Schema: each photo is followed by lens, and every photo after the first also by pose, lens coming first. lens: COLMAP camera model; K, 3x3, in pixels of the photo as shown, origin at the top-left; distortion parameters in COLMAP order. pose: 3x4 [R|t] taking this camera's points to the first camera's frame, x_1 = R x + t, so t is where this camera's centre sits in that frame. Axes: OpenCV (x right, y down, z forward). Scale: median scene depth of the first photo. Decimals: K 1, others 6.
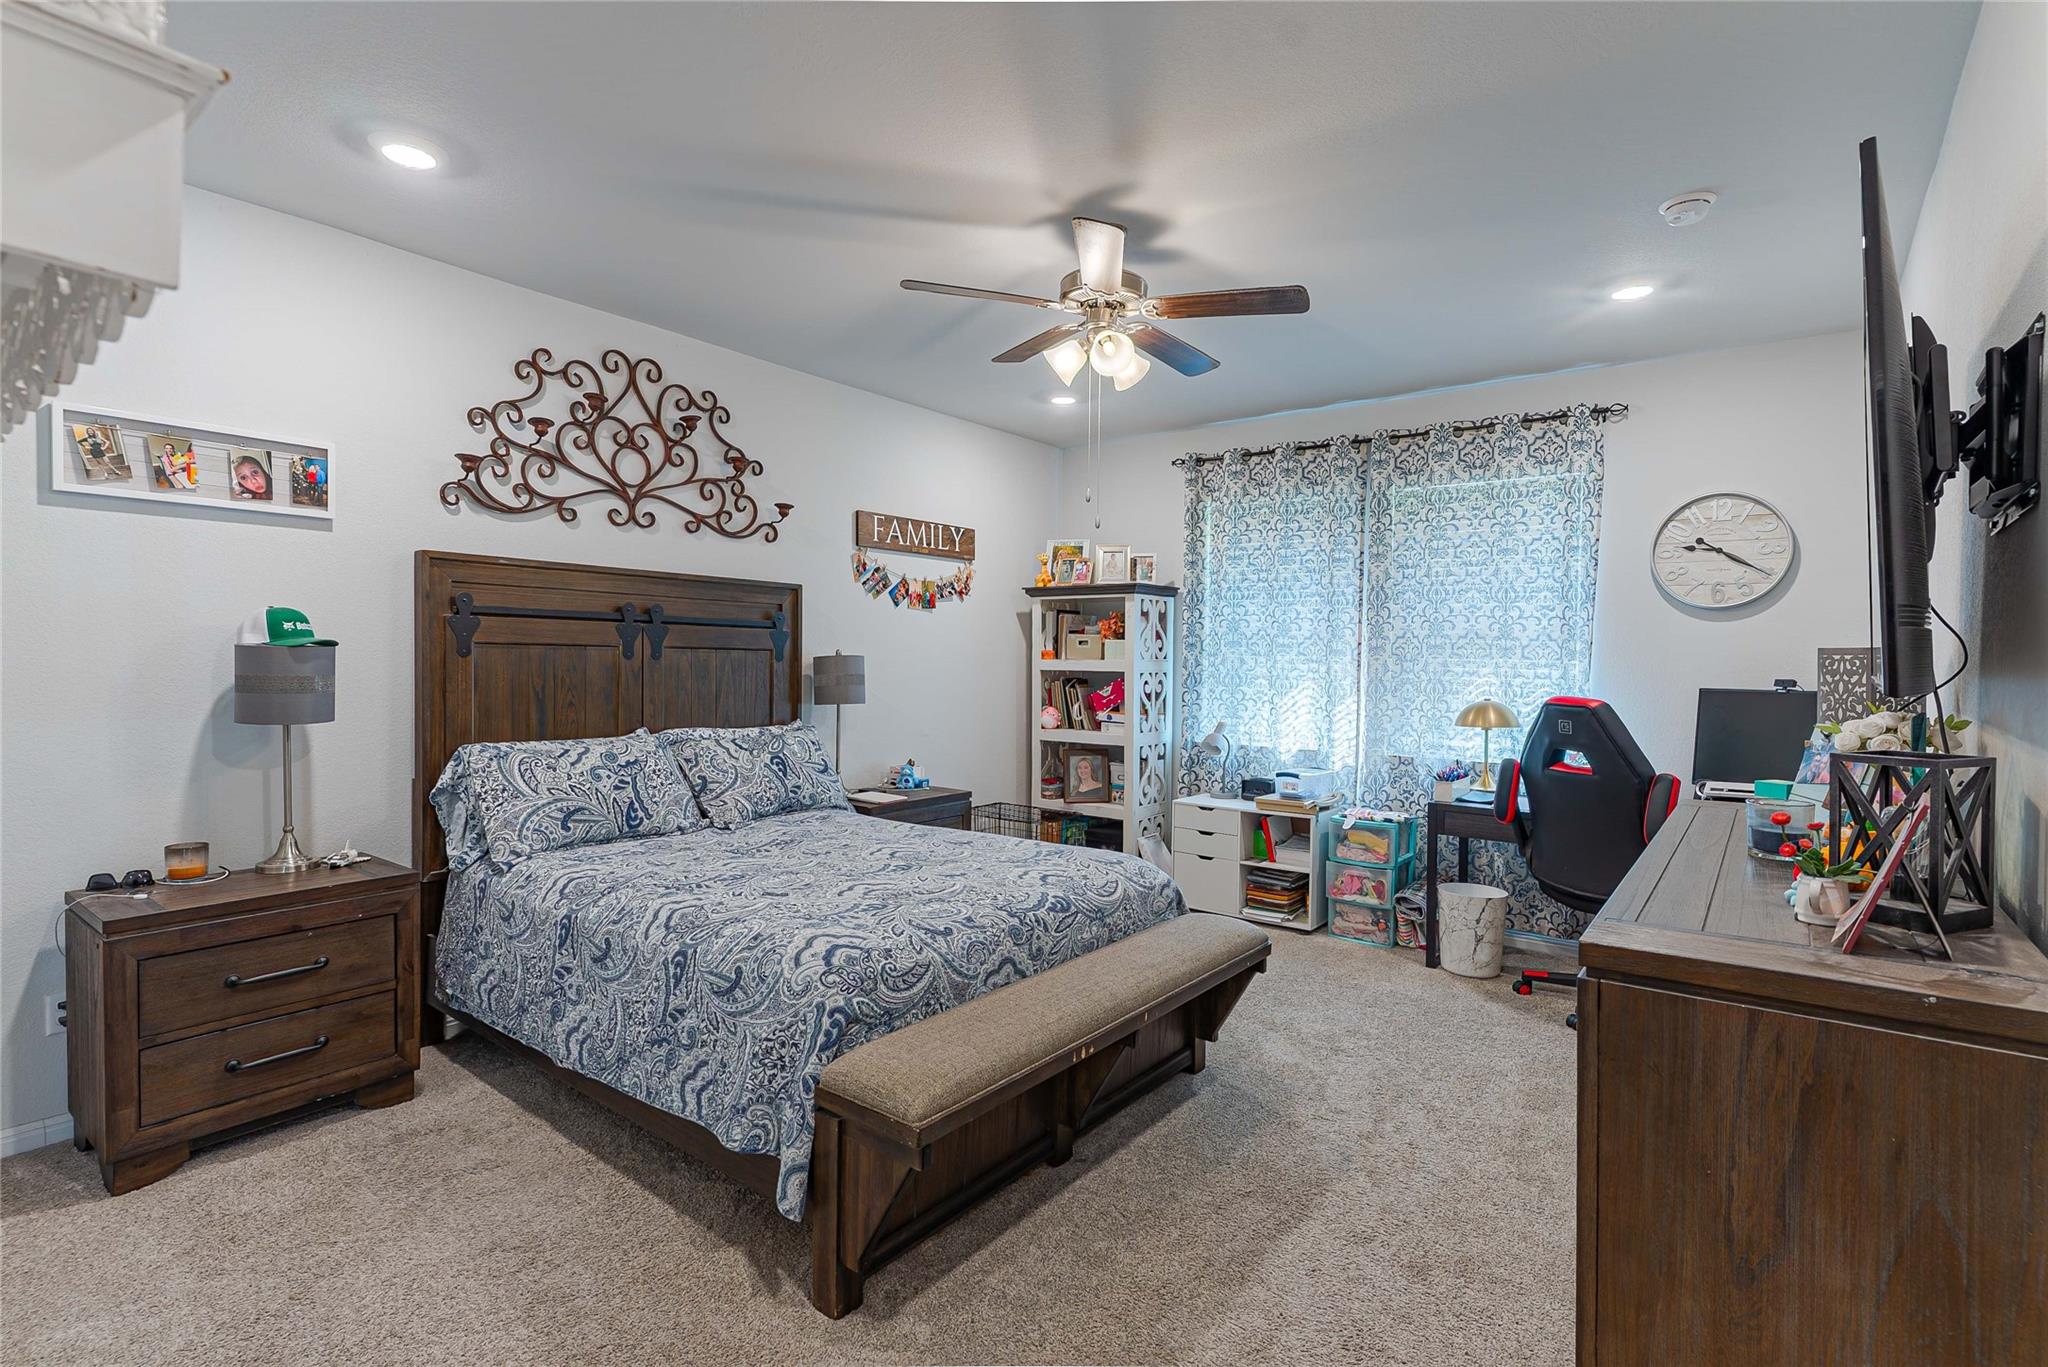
lens RADIAL K [[982.9, 0, 1022.4], [0, 982.9, 676.7], [0, 0, 1]] dist [0.004395, 0.000074]
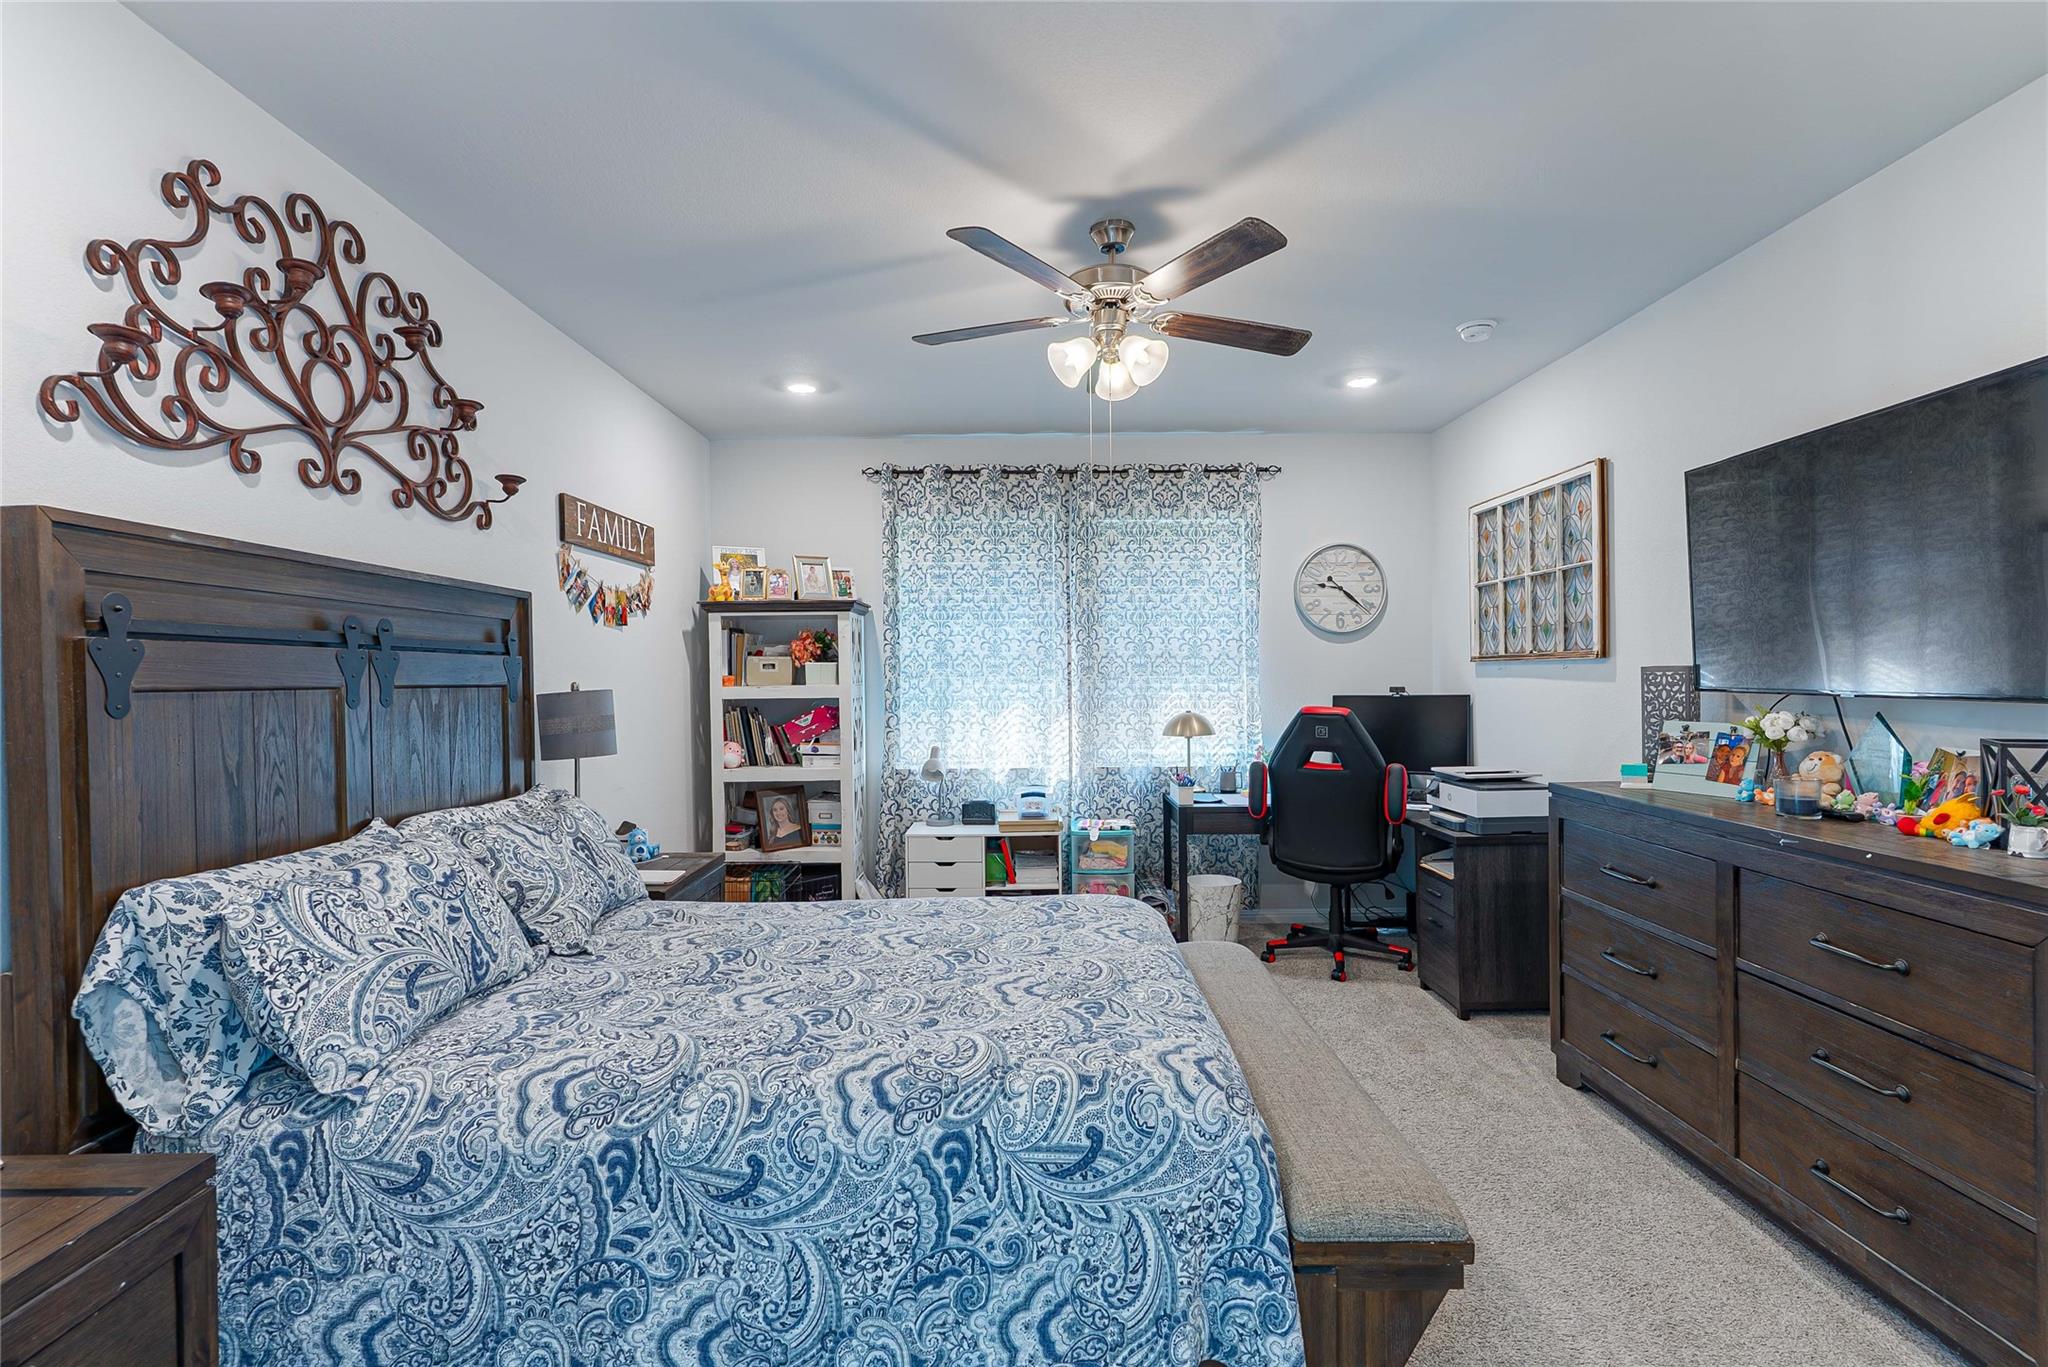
lens RADIAL K [[982.9, 0, 1023.6], [0, 982.9, 676.6], [0, 0, 1]] dist [0.004395, 0.000074]
pose [[0.786168, -0.022398, 0.617607, -0.411702], [0.031830, 0.999484, -0.004270, -0.019871], [-0.617192, 0.023015, 0.786476, 0.240774]]
